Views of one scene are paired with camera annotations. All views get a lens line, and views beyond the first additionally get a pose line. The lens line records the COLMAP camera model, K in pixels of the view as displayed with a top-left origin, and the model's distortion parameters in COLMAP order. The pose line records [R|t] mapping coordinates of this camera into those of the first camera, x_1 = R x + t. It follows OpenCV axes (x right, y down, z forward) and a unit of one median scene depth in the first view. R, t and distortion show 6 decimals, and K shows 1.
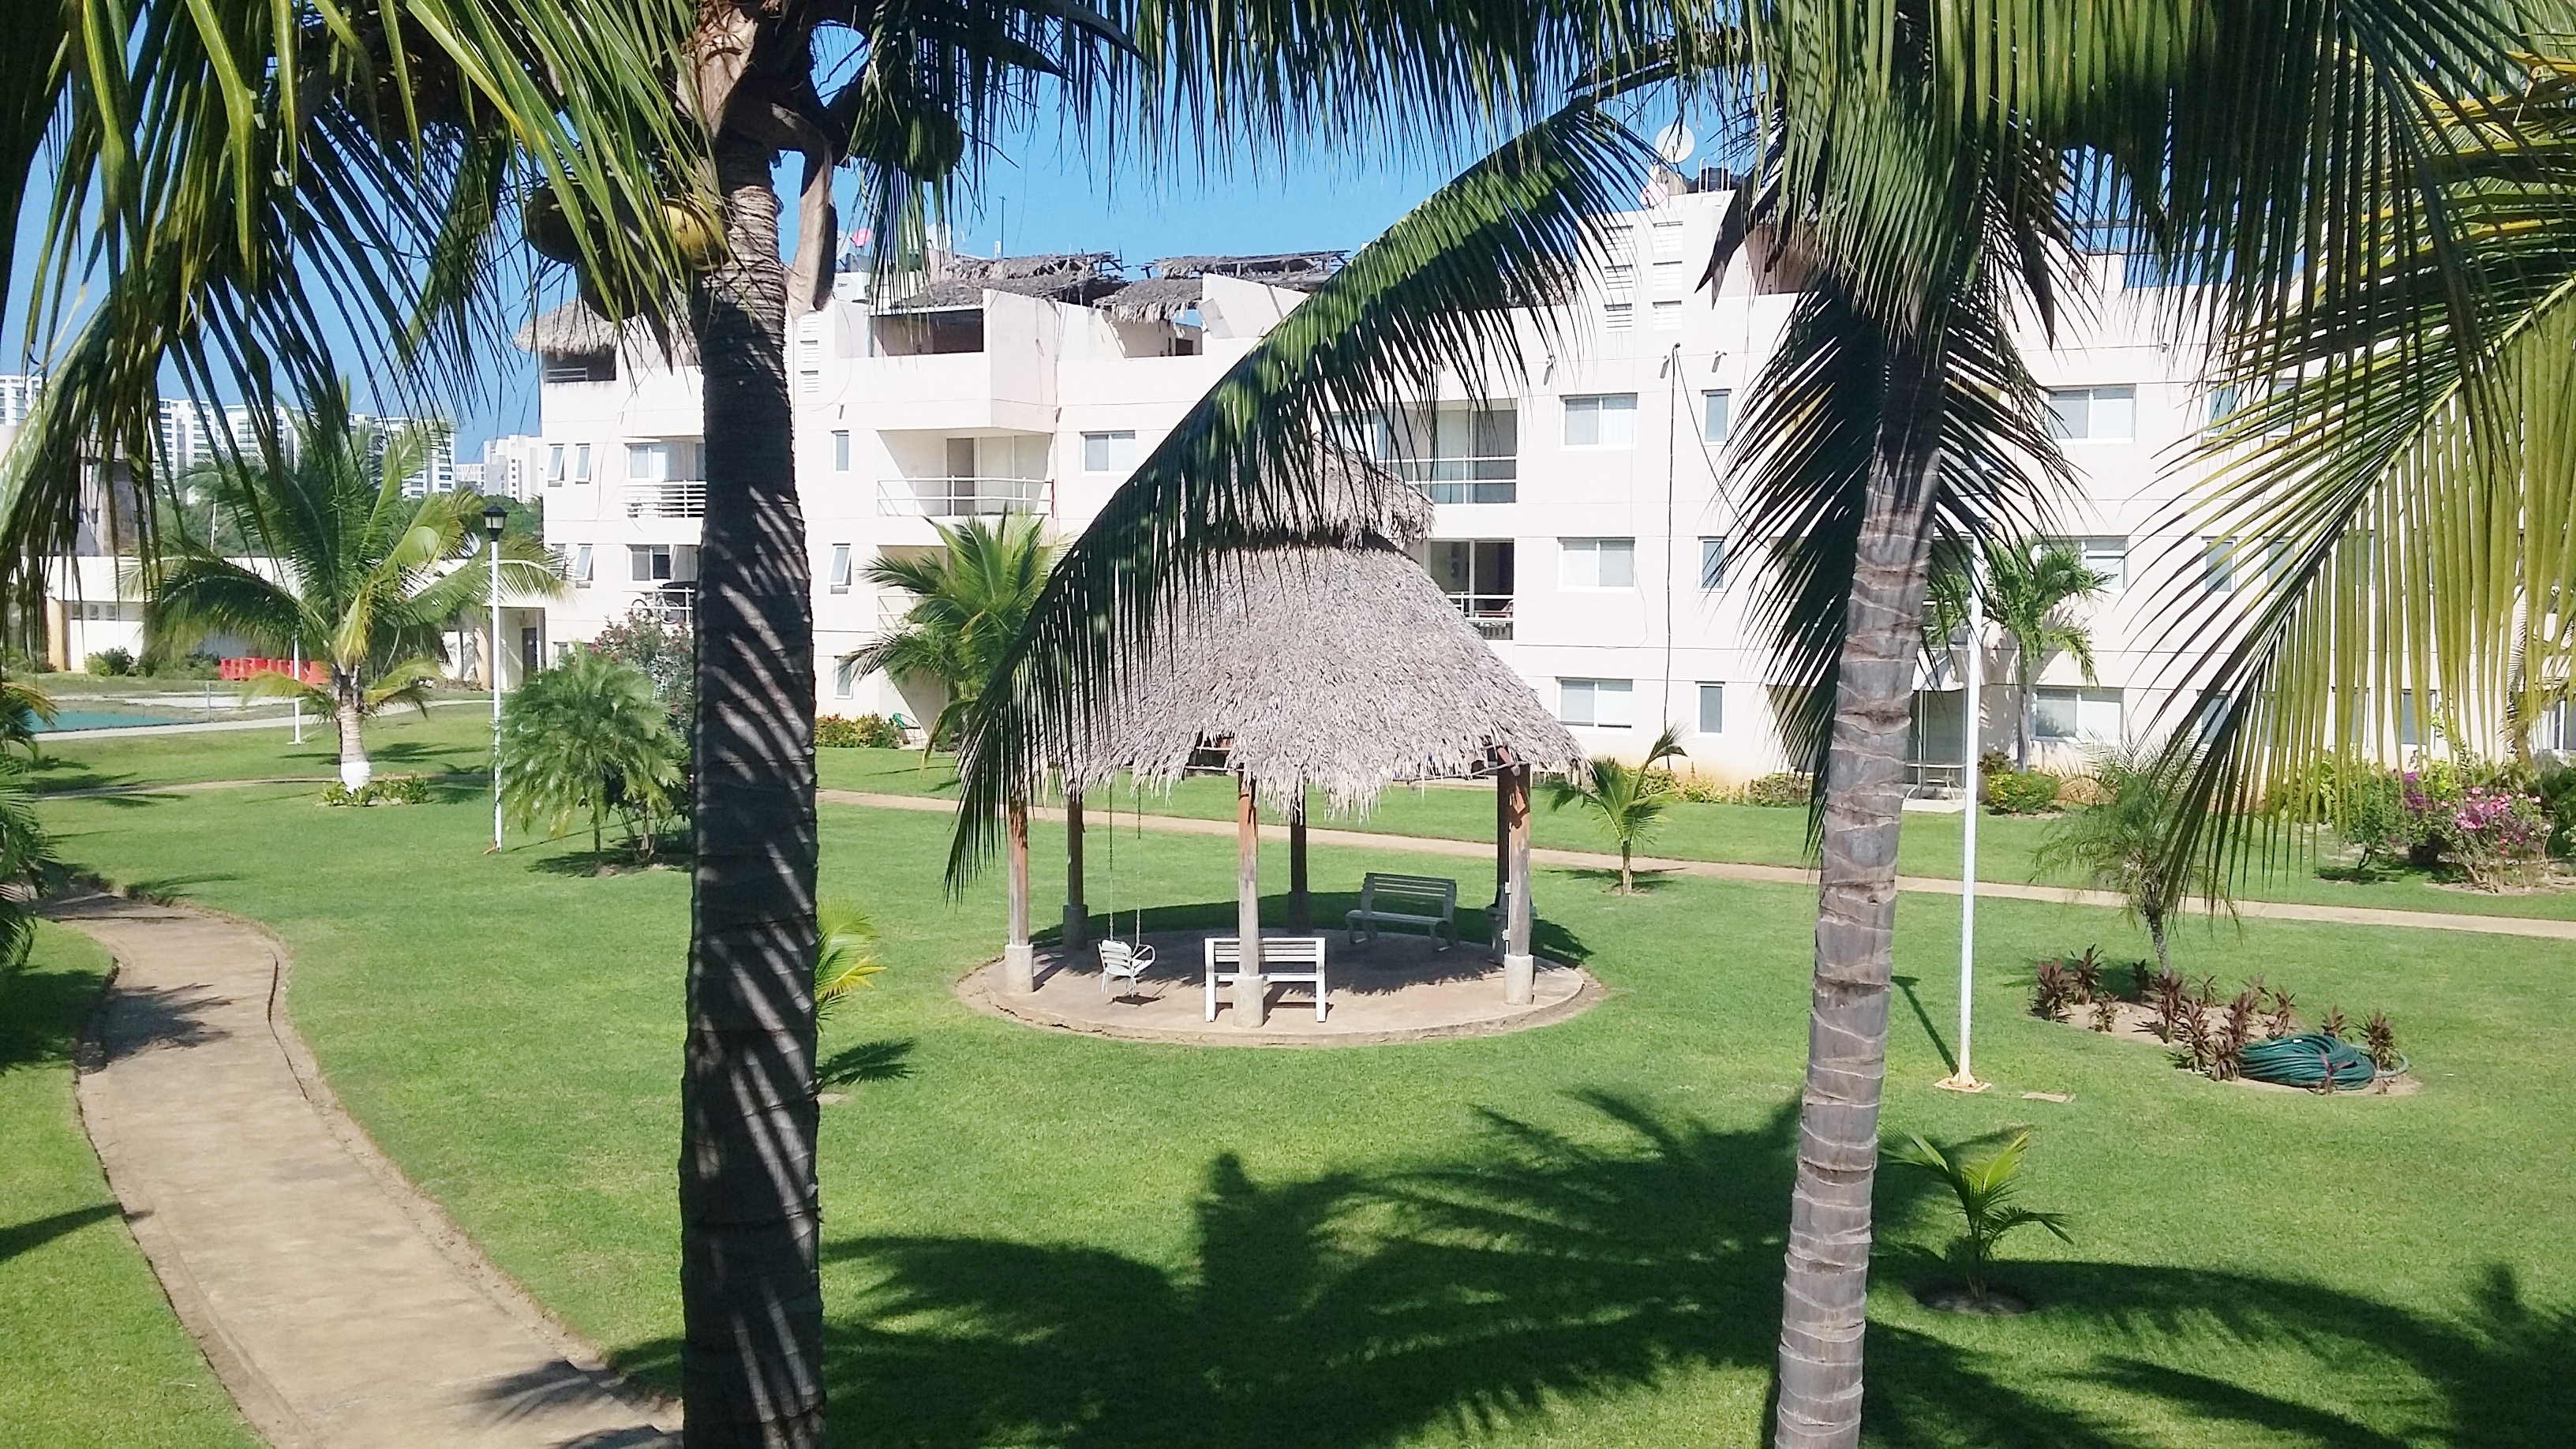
lens RADIAL K [[2380.1, 0, 1348.6], [0, 2380.1, 735.4], [0, 0, 1]] dist [0.123373, -0.265343]
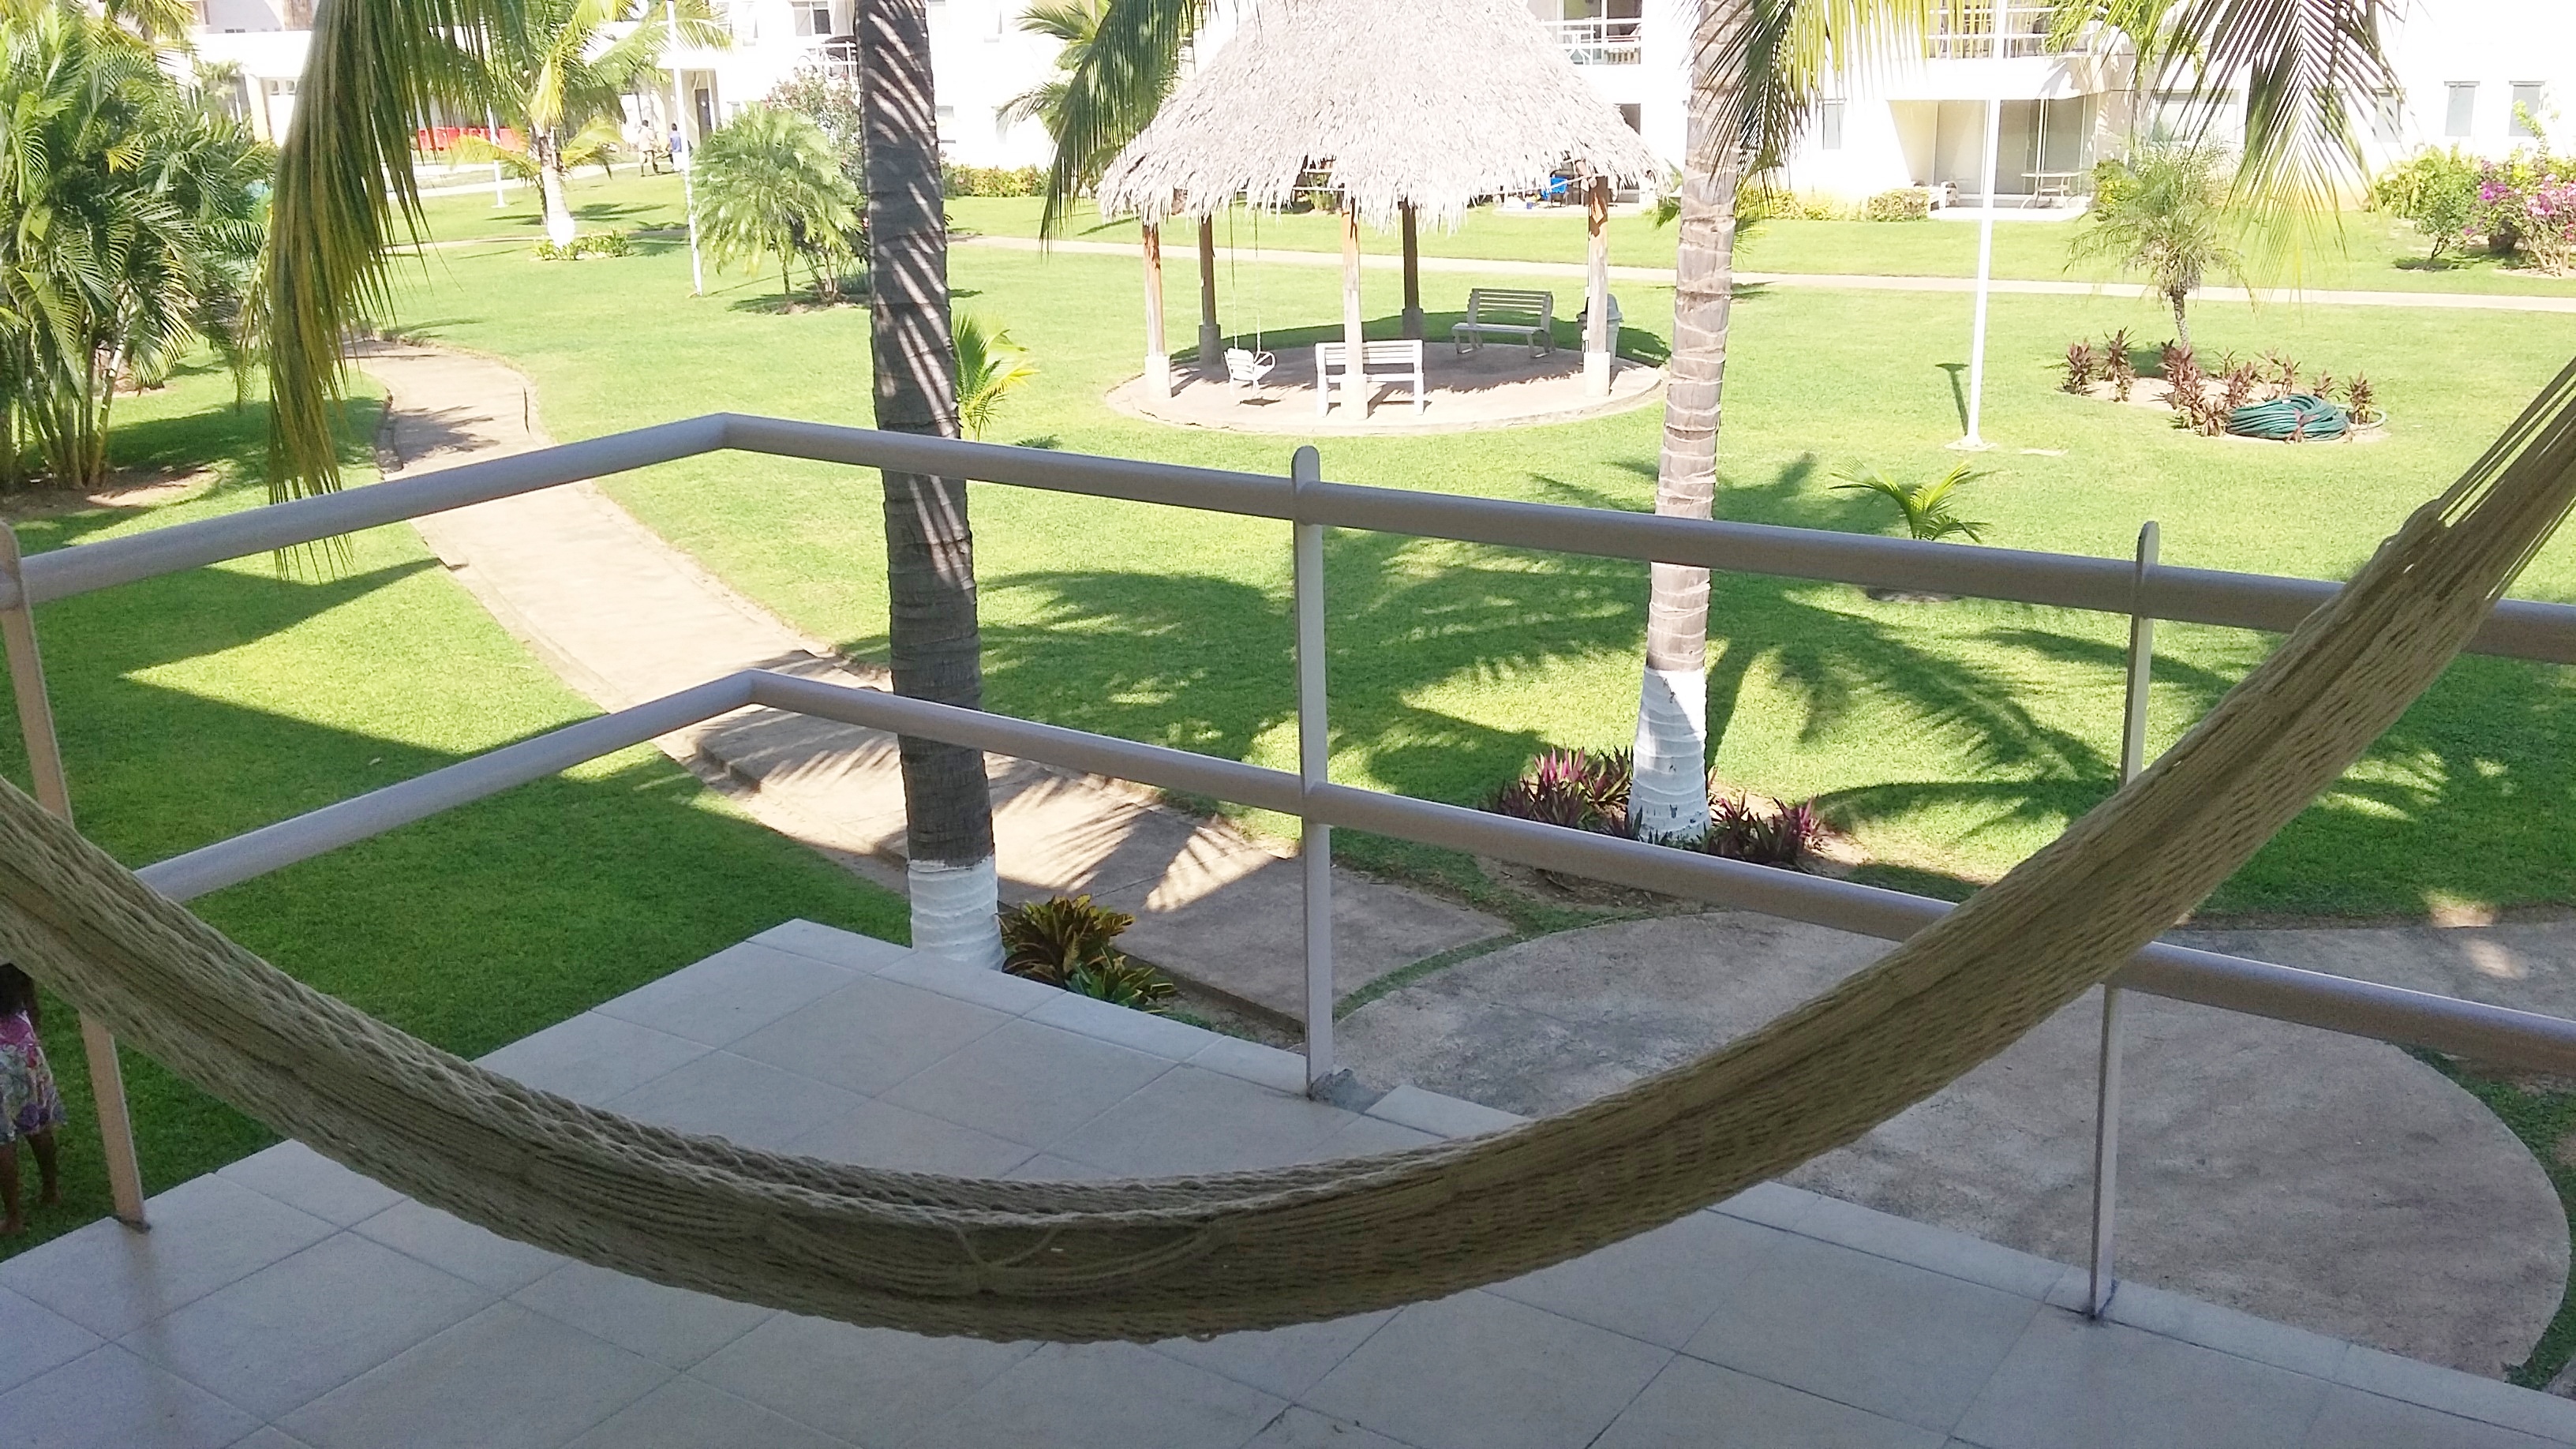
lens RADIAL K [[2370.3, 0, 1308.6], [0, 2370.3, 697.0], [0, 0, 1]] dist [0.114619, -0.238081]
pose [[0.995794, -0.010640, -0.090997, 0.037067], [0.029561, 0.977425, 0.209205, 0.012701], [0.086717, -0.211015, 0.973629, -0.135306]]
